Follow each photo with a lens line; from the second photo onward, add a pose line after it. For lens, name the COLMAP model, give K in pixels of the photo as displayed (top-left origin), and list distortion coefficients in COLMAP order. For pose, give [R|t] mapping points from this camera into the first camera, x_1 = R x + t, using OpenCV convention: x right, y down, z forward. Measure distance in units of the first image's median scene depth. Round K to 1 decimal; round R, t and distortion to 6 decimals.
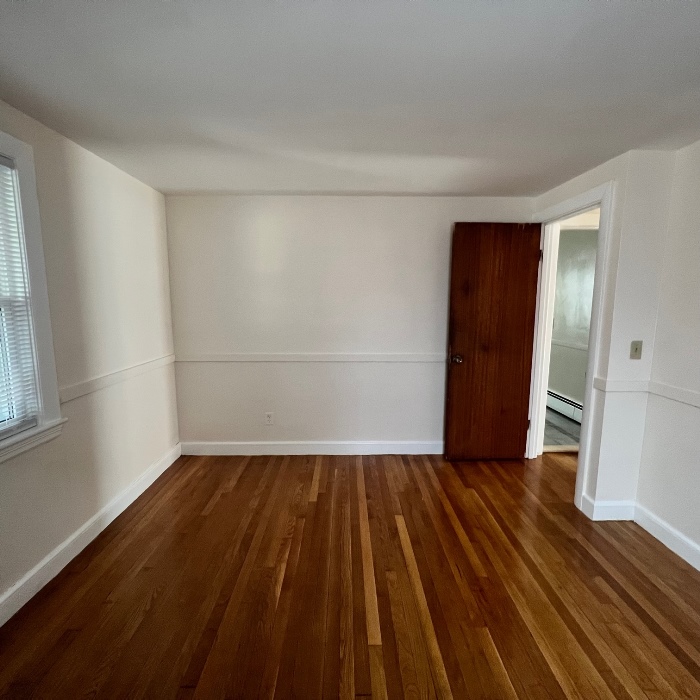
lens RADIAL K [[369.8, 0, 350.0], [0, 369.8, 350.0], [0, 0, 1]] dist [0.000268, -0.000882]
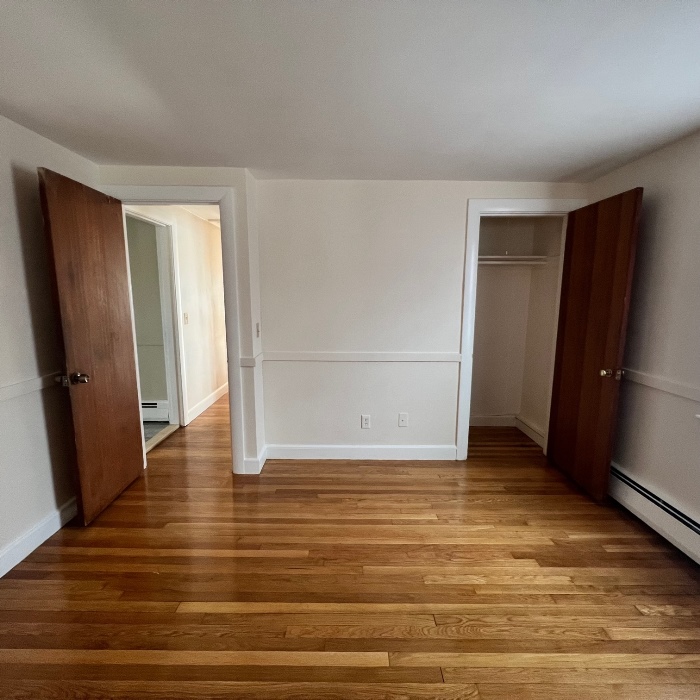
lens RADIAL K [[369.8, 0, 350.0], [0, 369.8, 350.0], [0, 0, 1]] dist [0.000268, -0.000882]
pose [[0.015112, -0.159300, 0.987115, -0.492912], [0.129521, 0.979222, 0.156043, -0.090237], [-0.991461, 0.125494, 0.035431, 0.642704]]
